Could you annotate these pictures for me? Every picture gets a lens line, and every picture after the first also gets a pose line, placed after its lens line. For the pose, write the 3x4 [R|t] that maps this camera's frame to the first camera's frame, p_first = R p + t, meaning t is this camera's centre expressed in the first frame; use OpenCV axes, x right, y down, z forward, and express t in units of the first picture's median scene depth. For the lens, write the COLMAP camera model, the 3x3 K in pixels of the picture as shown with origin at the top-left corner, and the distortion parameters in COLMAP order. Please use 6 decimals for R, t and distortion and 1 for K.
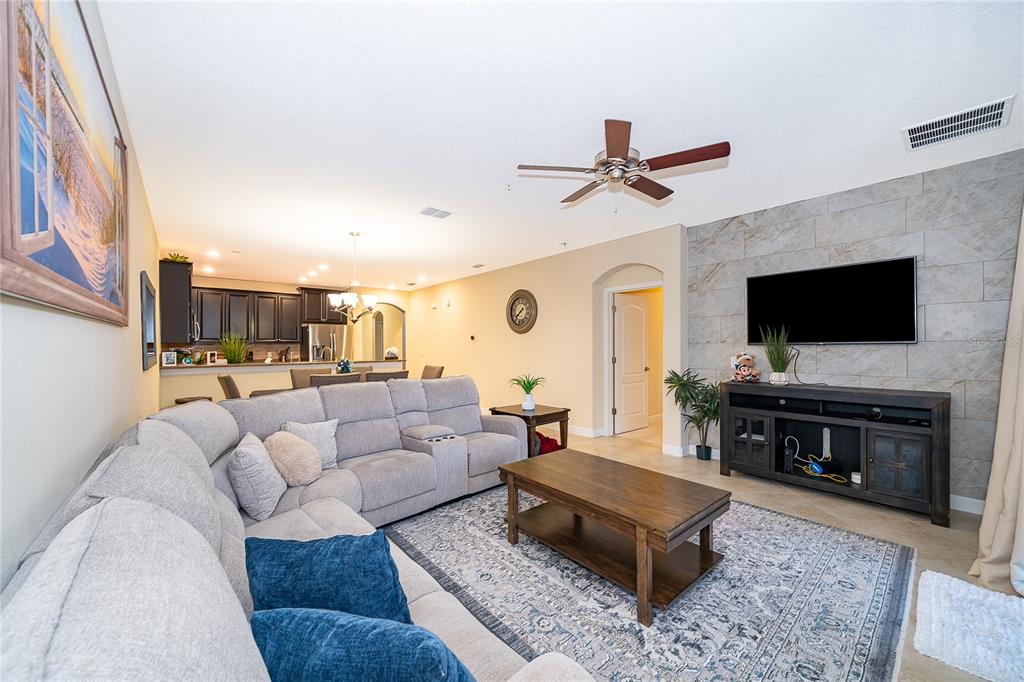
lens RADIAL K [[384.5, 0, 515.6], [0, 384.5, 346.9], [0, 0, 1]] dist [-0.001759, 0.000134]
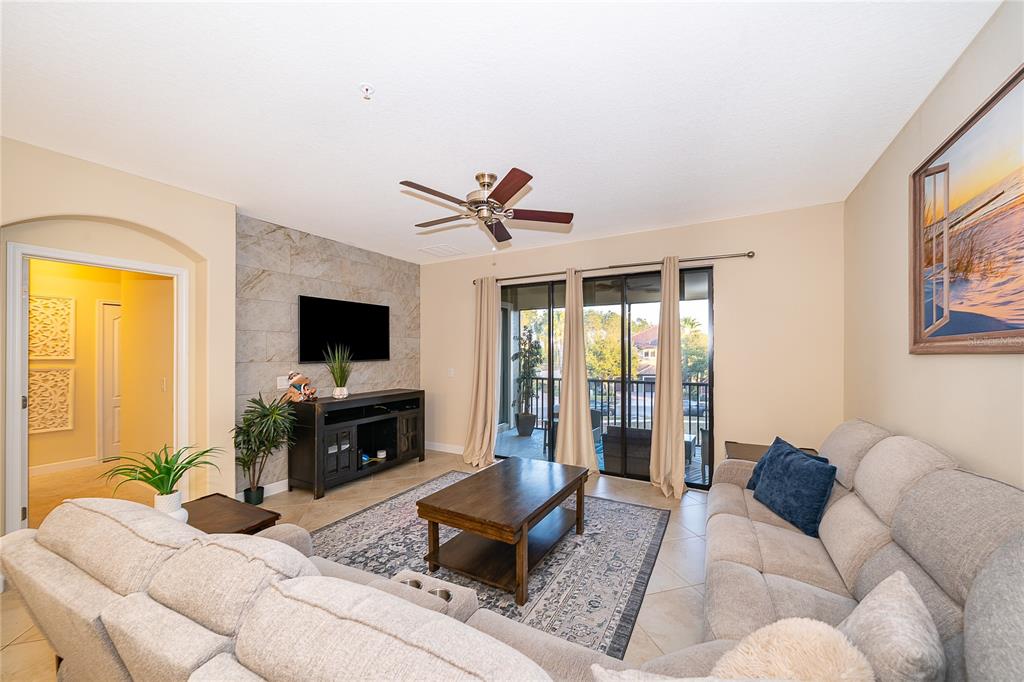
lens RADIAL K [[384.5, 0, 512.2], [0, 384.5, 347.8], [0, 0, 1]] dist [-0.001759, 0.000134]
pose [[-0.347670, 0.012228, 0.937537, -0.577094], [0.004519, 0.999925, -0.011366, -0.036597], [-0.937606, 0.000285, -0.347699, 0.941104]]
